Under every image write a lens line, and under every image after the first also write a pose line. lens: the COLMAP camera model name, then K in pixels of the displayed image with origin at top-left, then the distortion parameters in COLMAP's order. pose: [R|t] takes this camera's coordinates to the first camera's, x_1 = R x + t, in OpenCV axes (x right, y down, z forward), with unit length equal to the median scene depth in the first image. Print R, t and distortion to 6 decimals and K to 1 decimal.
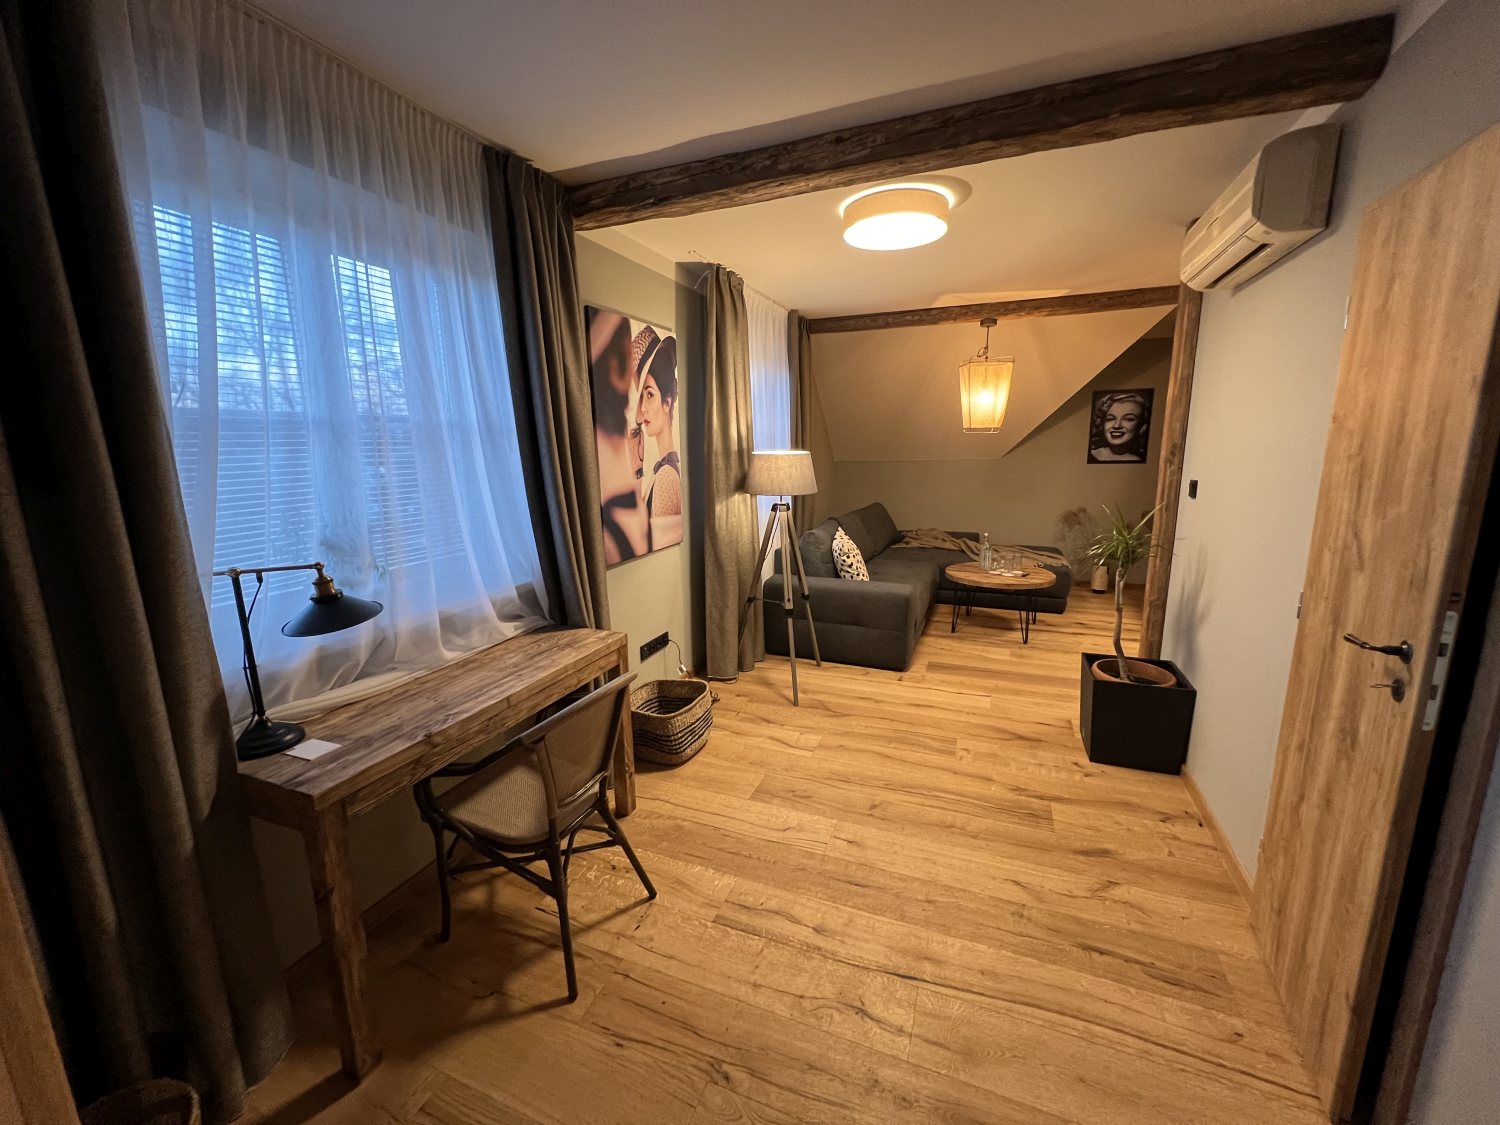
lens RADIAL K [[597.1, 0, 743.6], [0, 597.1, 560.1], [0, 0, 1]] dist [-0.003751, 0.000691]
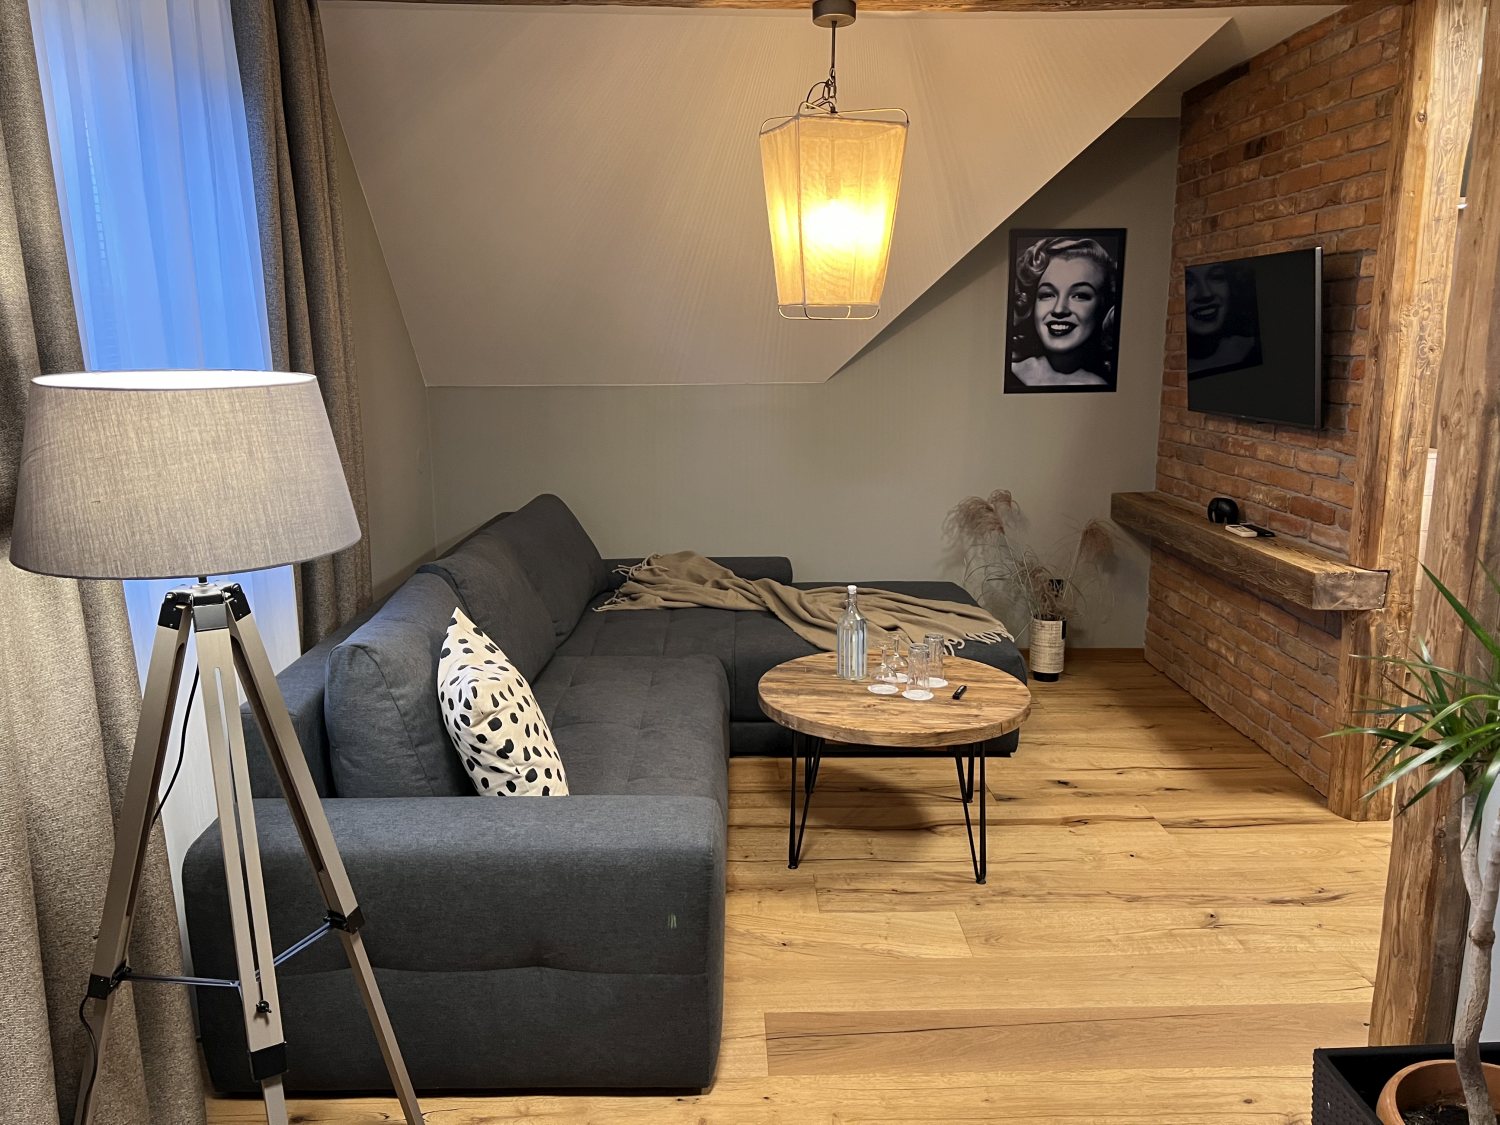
lens RADIAL K [[1124.3, 0, 745.1], [0, 1124.3, 574.2], [0, 0, 1]] dist [0.031795, -0.017007]
pose [[0.913800, -0.069801, 0.400121, 0.050425], [0.064774, 0.997559, 0.026093, -0.063122], [-0.400965, 0.002073, 0.916091, 0.315038]]
